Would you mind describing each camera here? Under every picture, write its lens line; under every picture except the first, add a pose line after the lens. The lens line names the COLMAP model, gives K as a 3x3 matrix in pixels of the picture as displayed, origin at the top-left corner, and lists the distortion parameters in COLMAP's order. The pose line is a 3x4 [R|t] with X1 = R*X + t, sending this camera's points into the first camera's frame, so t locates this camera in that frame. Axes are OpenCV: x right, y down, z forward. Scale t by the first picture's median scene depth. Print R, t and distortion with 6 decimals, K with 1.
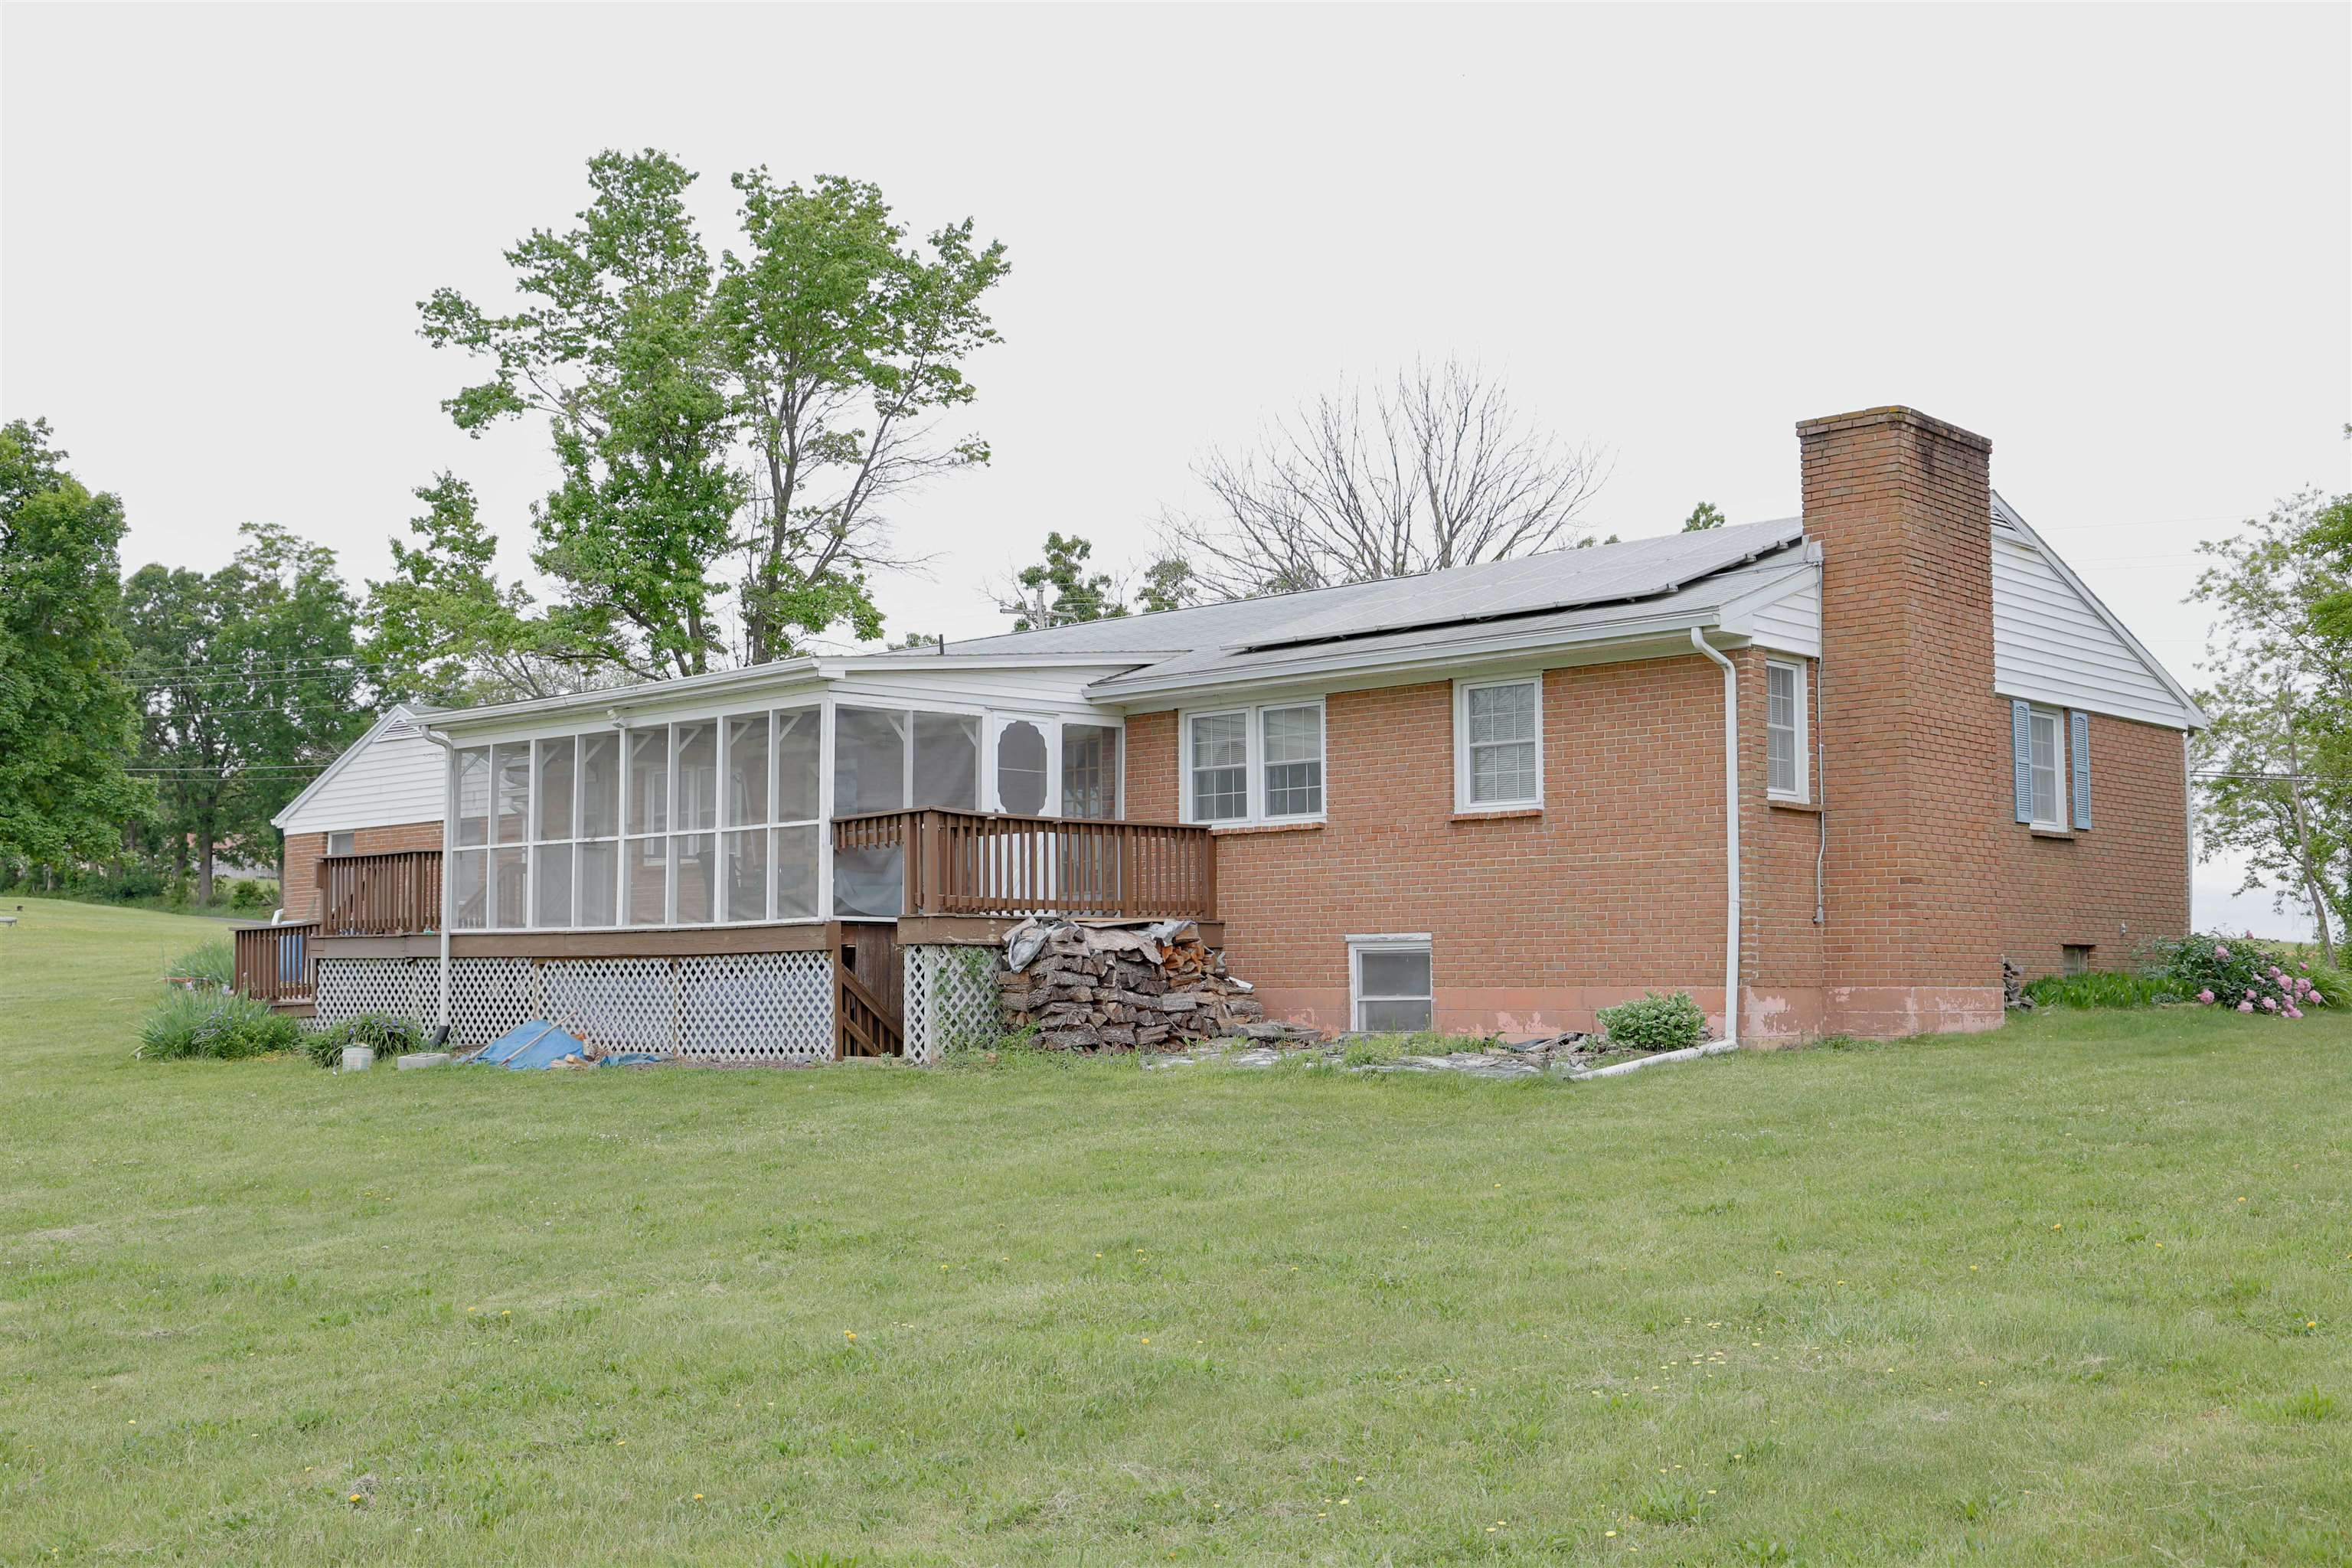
lens RADIAL K [[2473.8, 0, 1177.7], [0, 2473.8, 841.4], [0, 0, 1]] dist [0.071443, -0.001269]
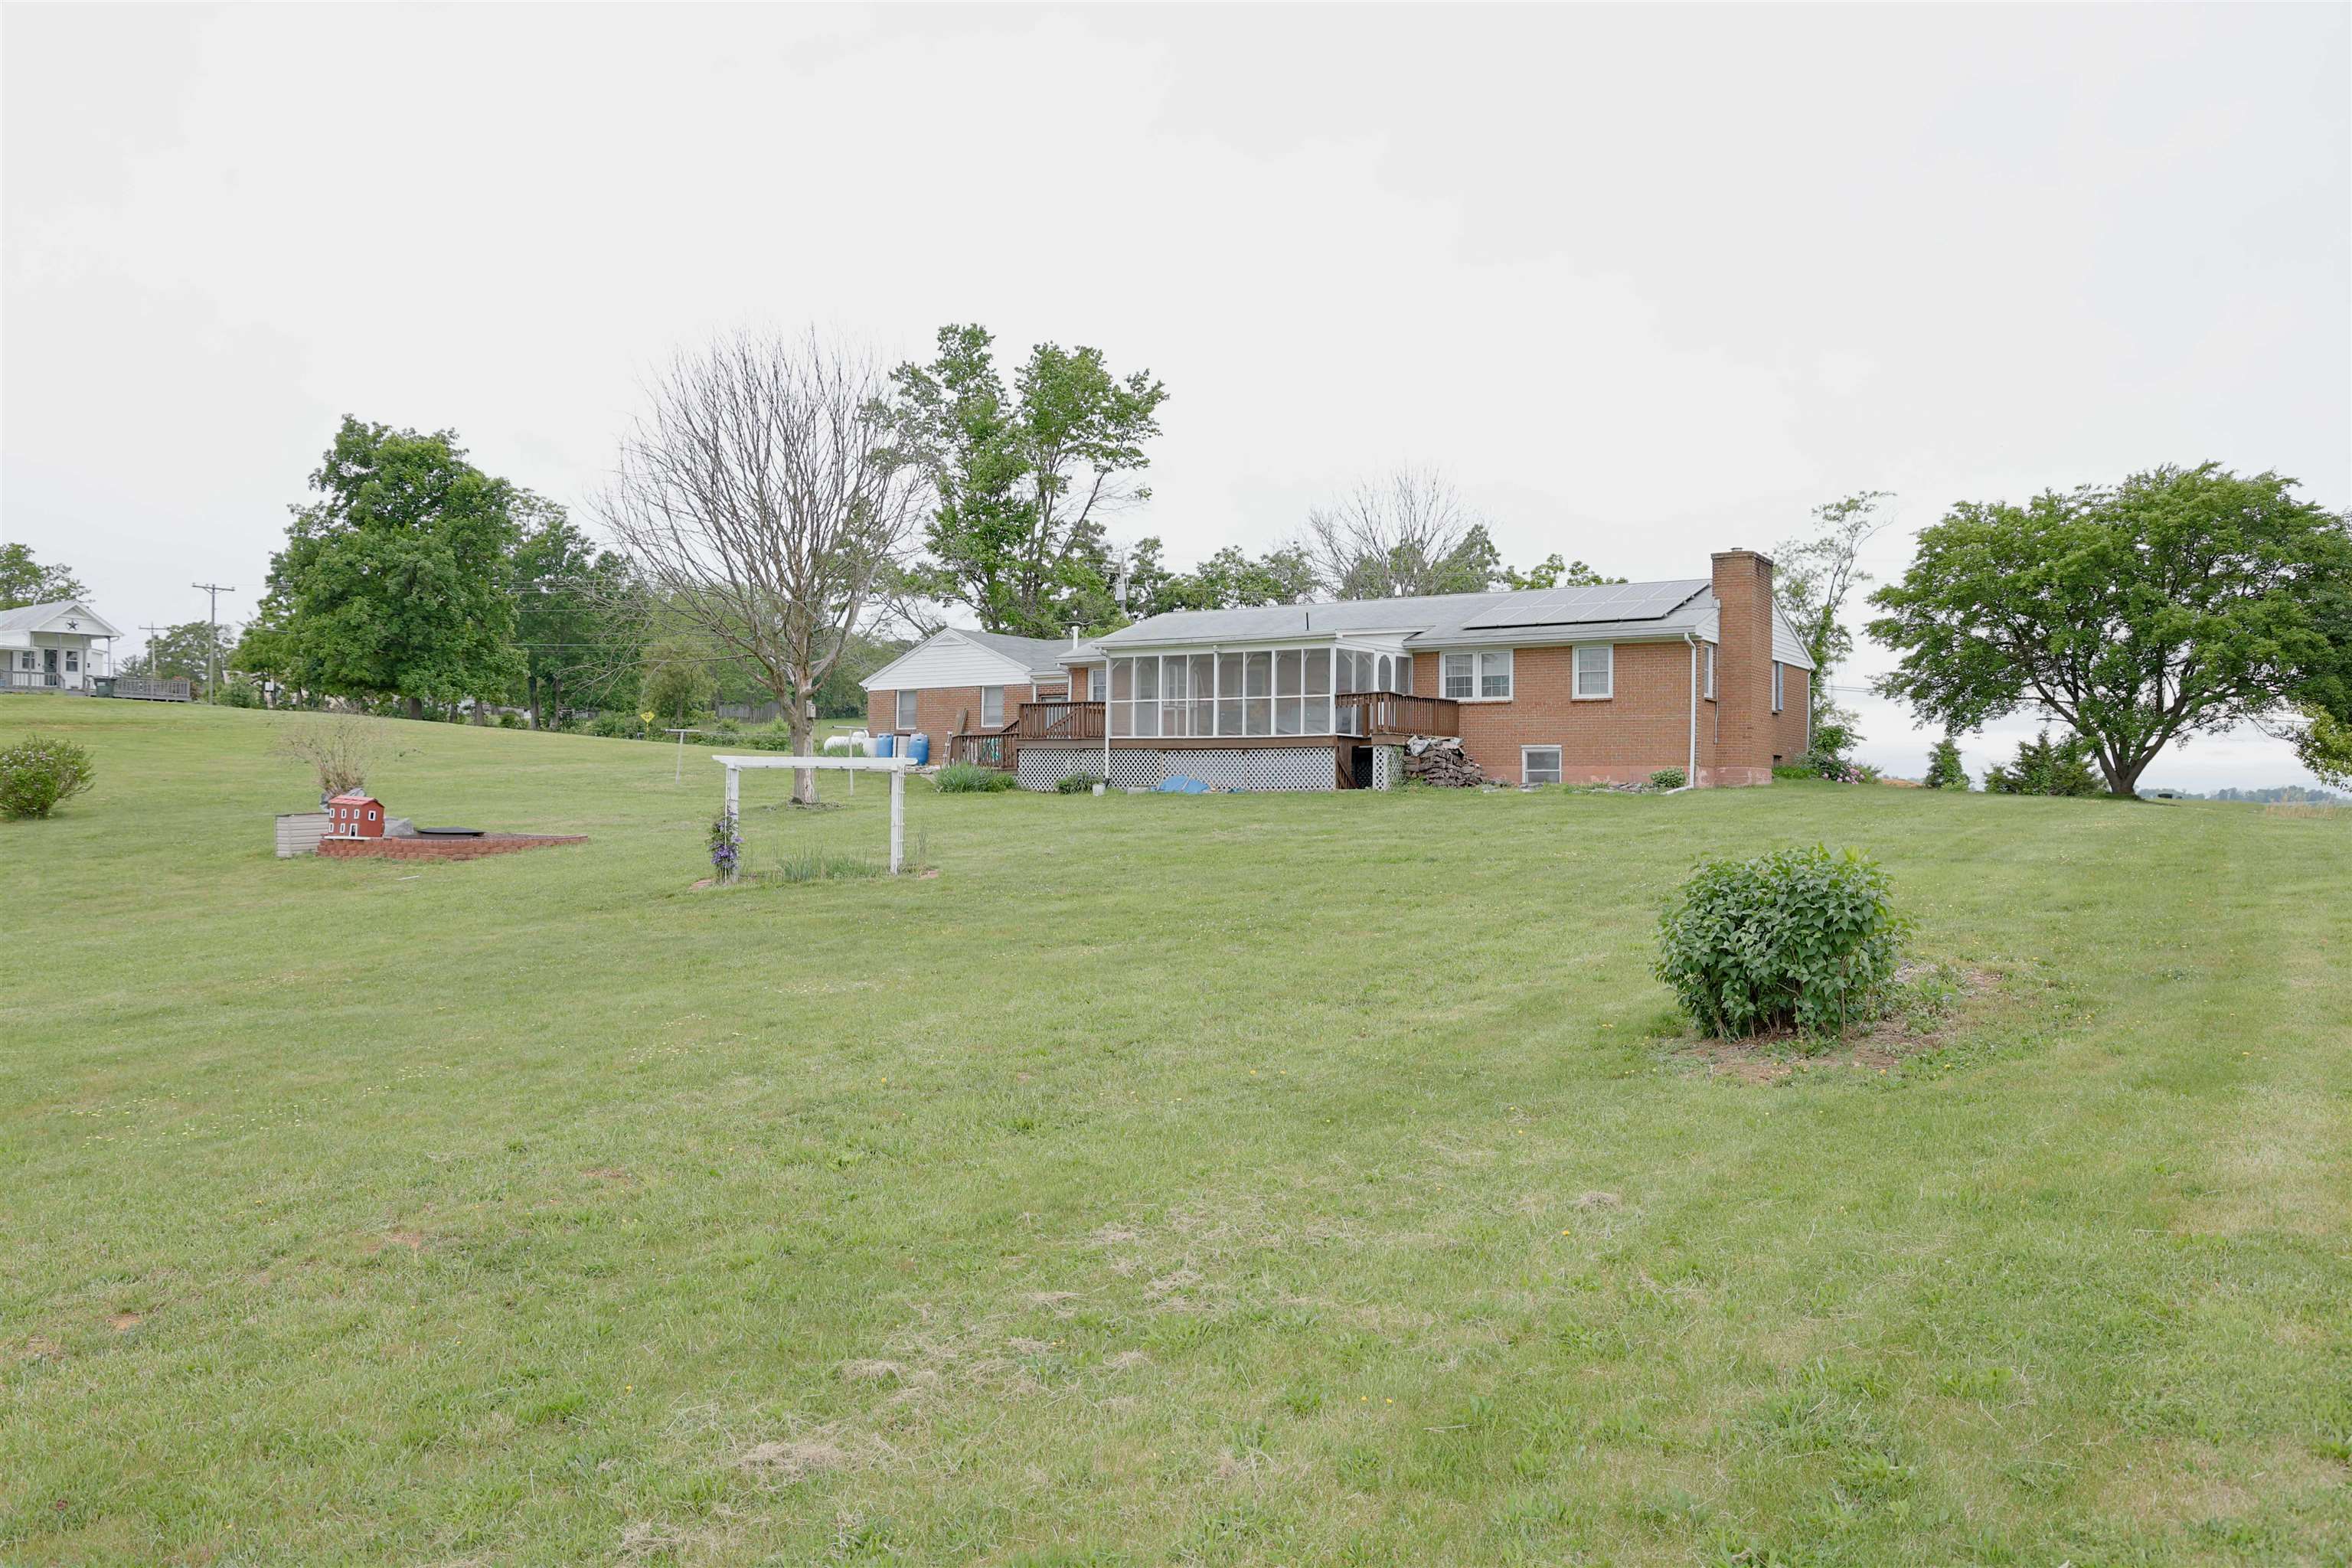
lens RADIAL K [[1723.9, 0, 1175.2], [0, 1723.9, 829.6], [0, 0, 1]] dist [-0.065648, 0.005437]
pose [[0.990525, 0.013341, 0.136685, -0.495634], [-0.023343, 0.997143, 0.071836, 0.005561], [-0.135337, -0.074346, 0.988006, -0.653779]]
